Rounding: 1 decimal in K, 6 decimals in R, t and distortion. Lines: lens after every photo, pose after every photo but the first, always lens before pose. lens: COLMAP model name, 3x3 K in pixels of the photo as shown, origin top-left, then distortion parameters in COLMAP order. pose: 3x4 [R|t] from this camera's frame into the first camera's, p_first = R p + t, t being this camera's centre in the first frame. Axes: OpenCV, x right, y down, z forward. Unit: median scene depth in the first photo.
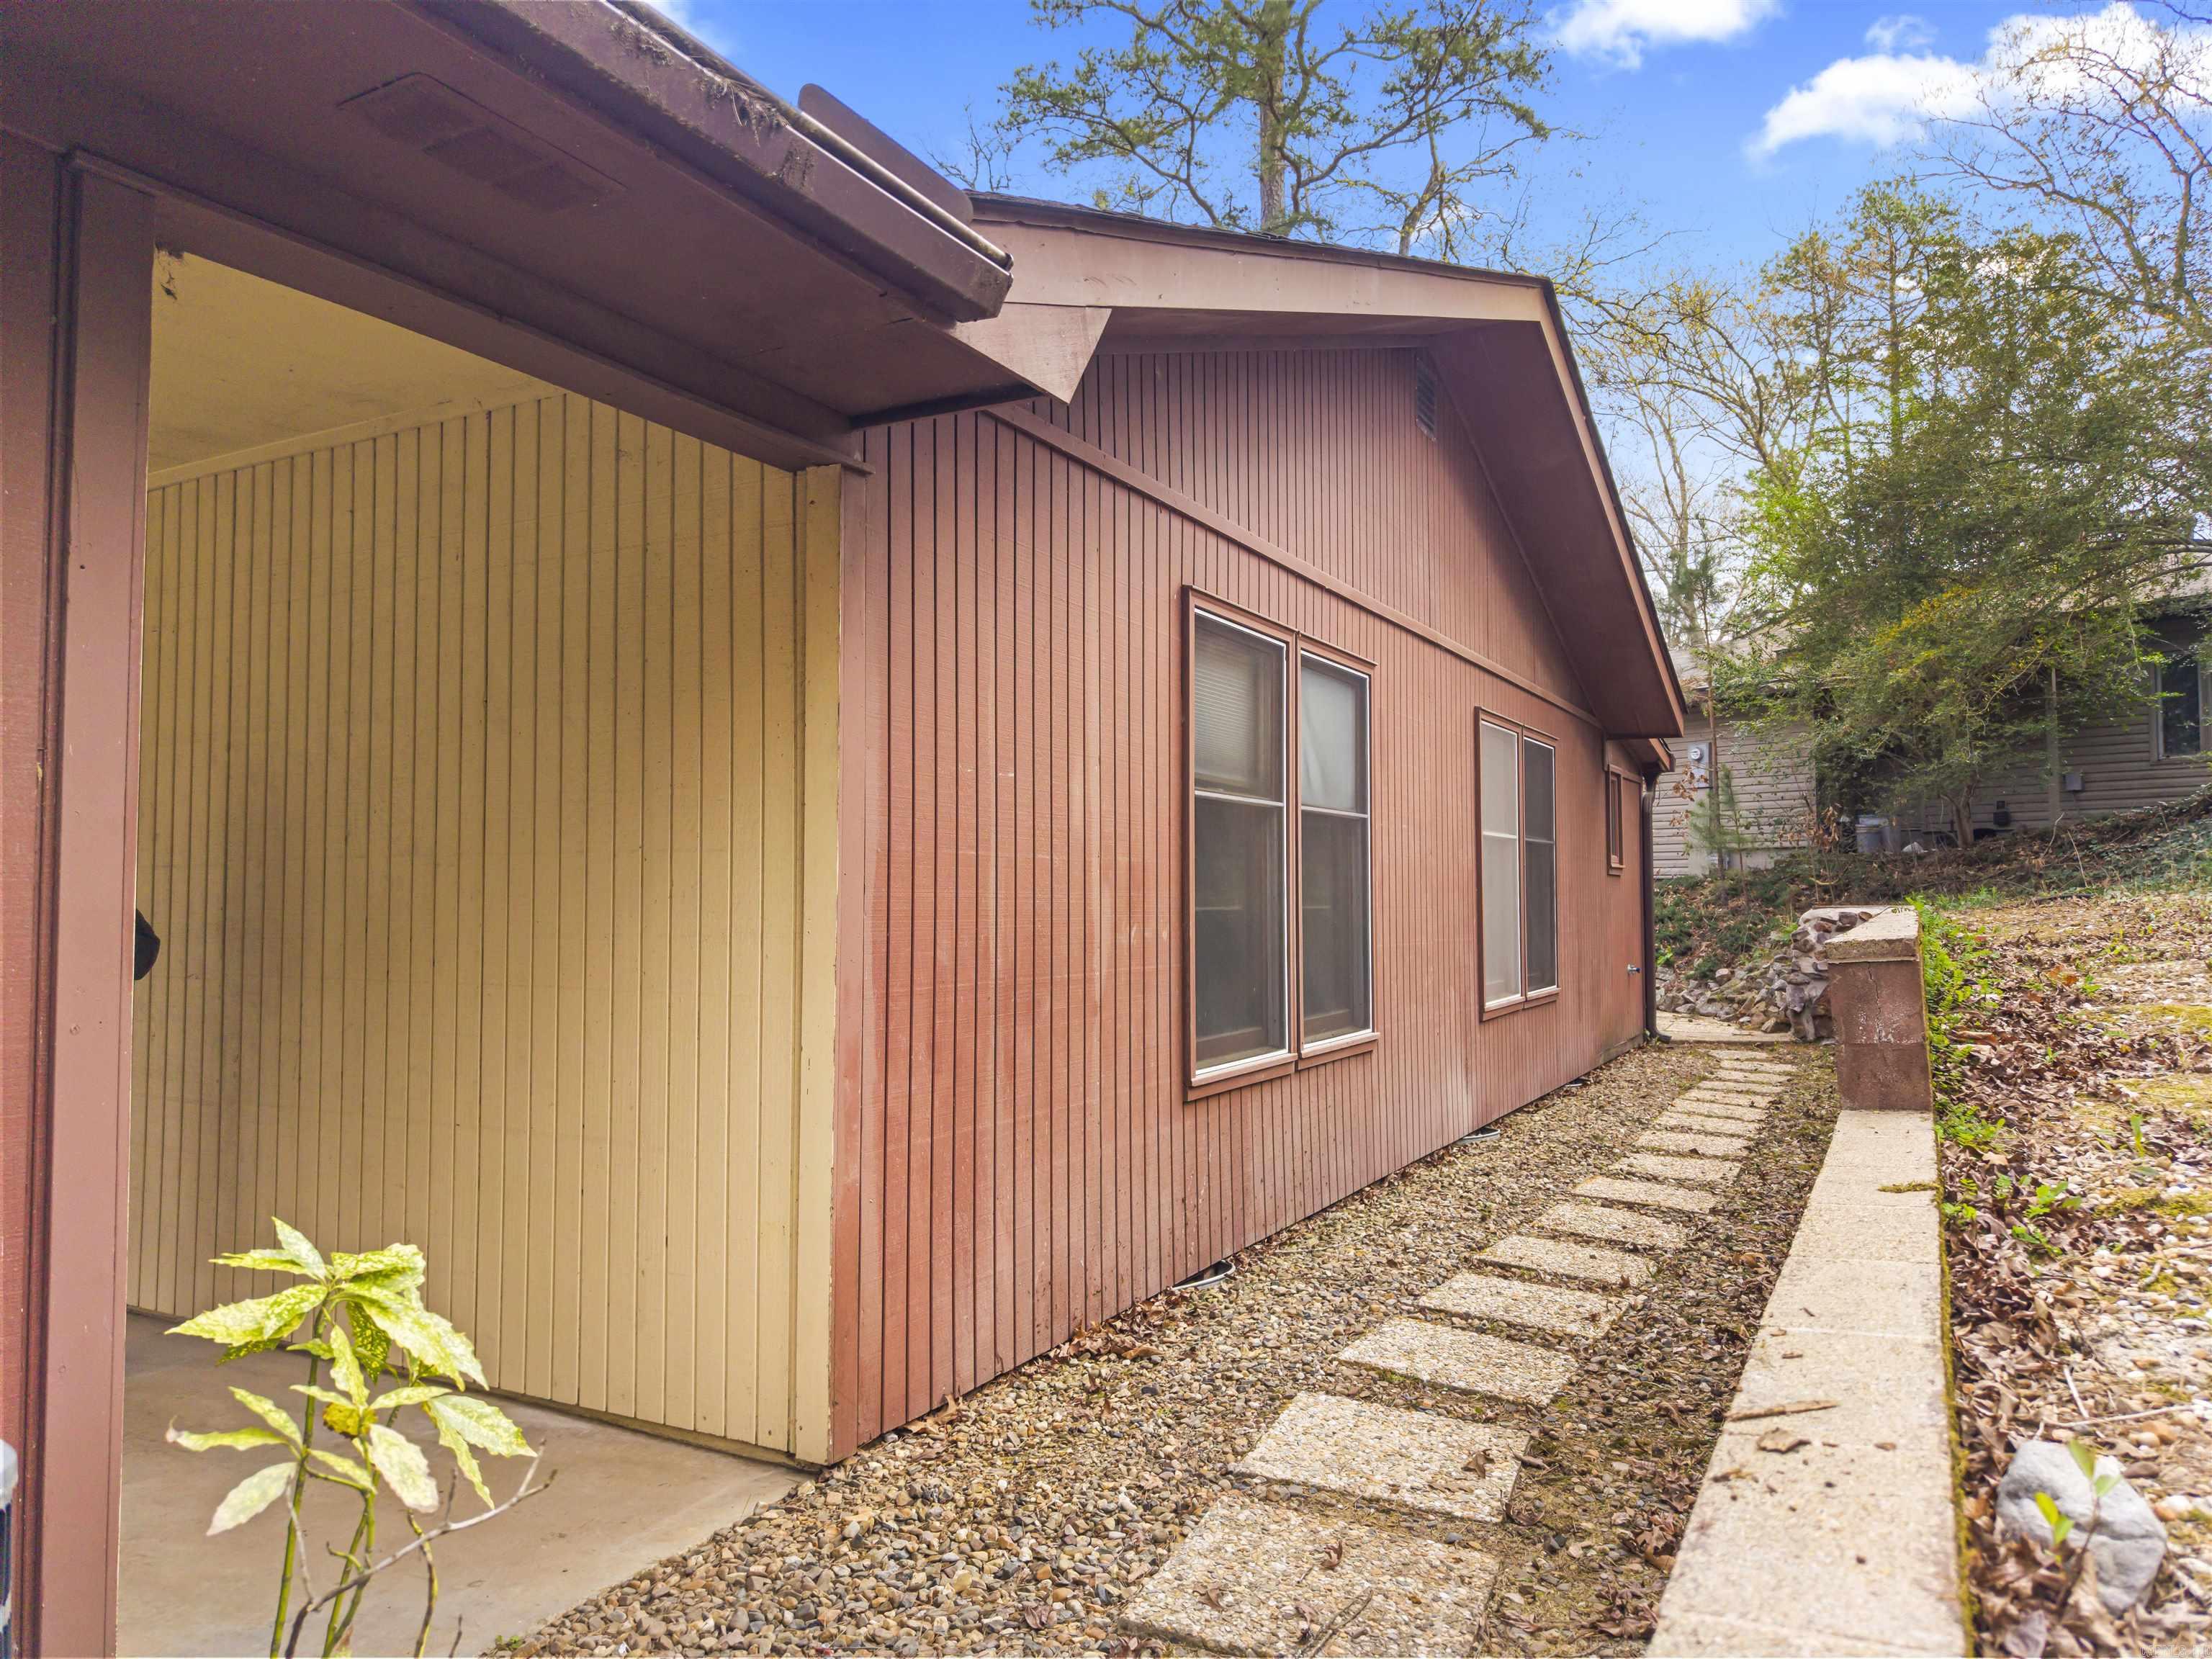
lens RADIAL K [[1482.5, 0, 1103.8], [0, 1482.5, 829.0], [0, 0, 1]] dist [0.023675, -0.028447]
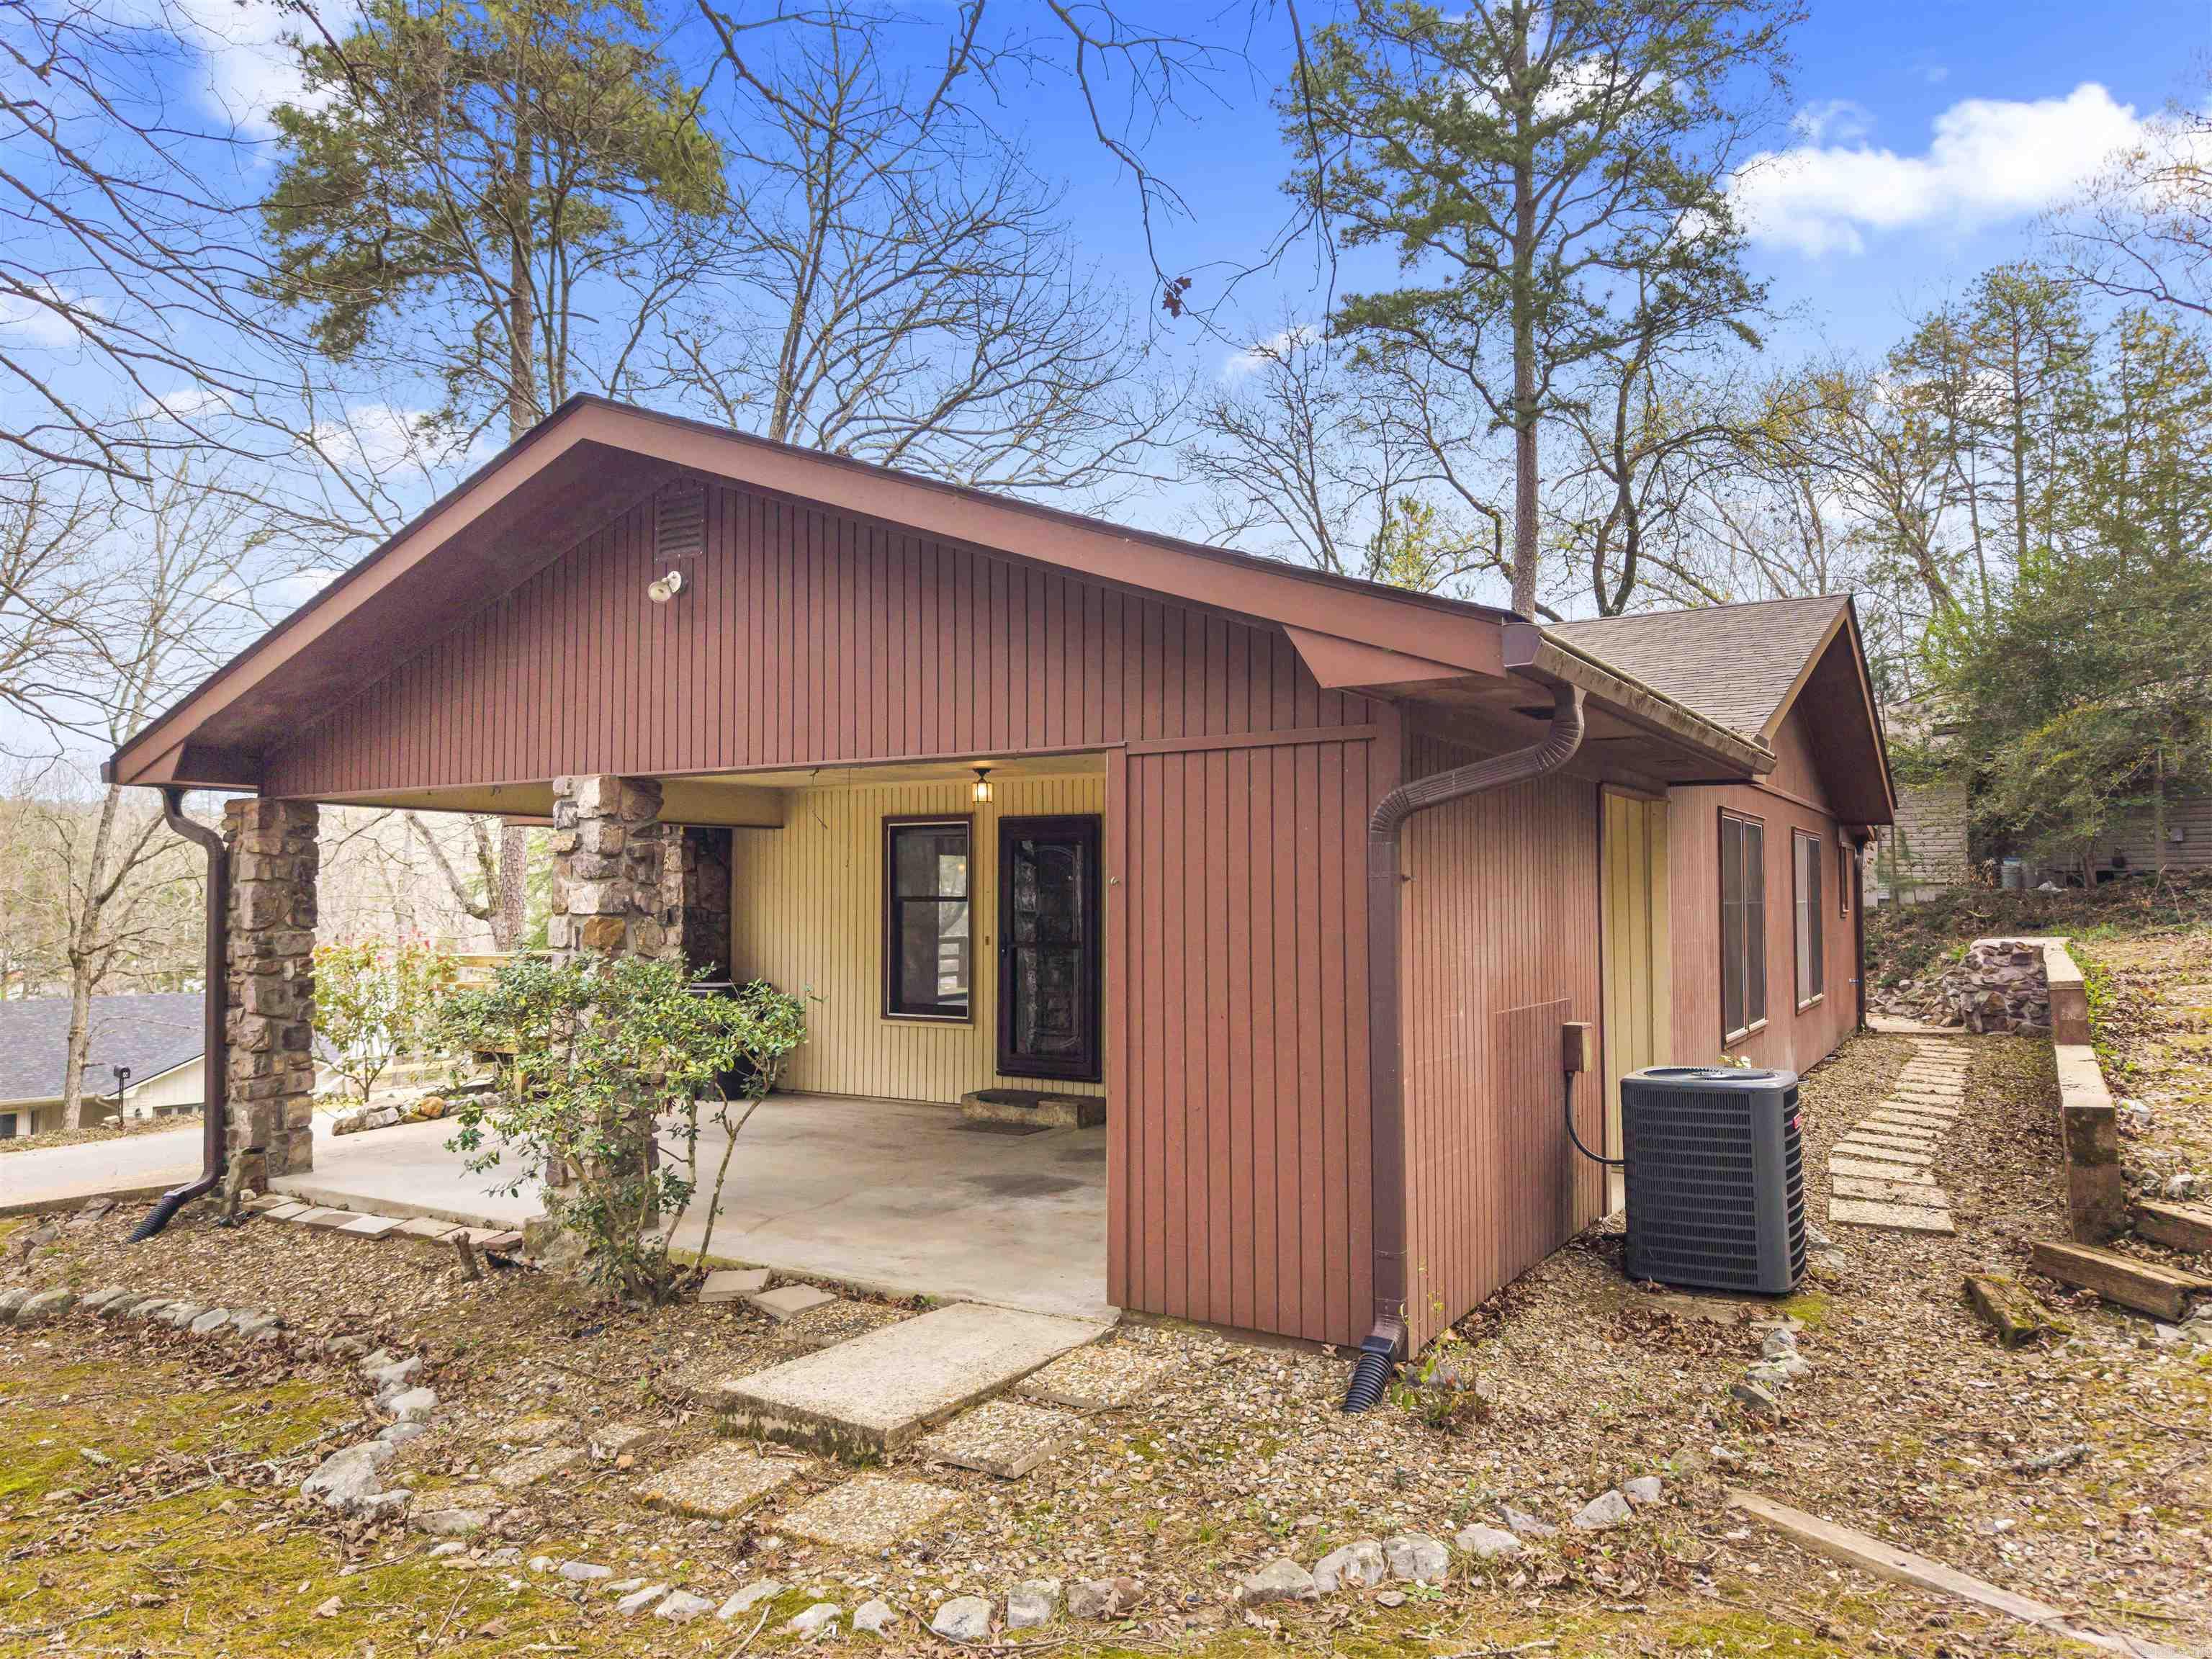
lens RADIAL K [[1482.5, 0, 1107.9], [0, 1482.5, 829.8], [0, 0, 1]] dist [0.023675, -0.028447]
pose [[0.998555, -0.000999, -0.053724, -0.255347], [0.001038, 0.999999, 0.000699, -0.048362], [0.053723, -0.000754, 0.998556, -0.424771]]
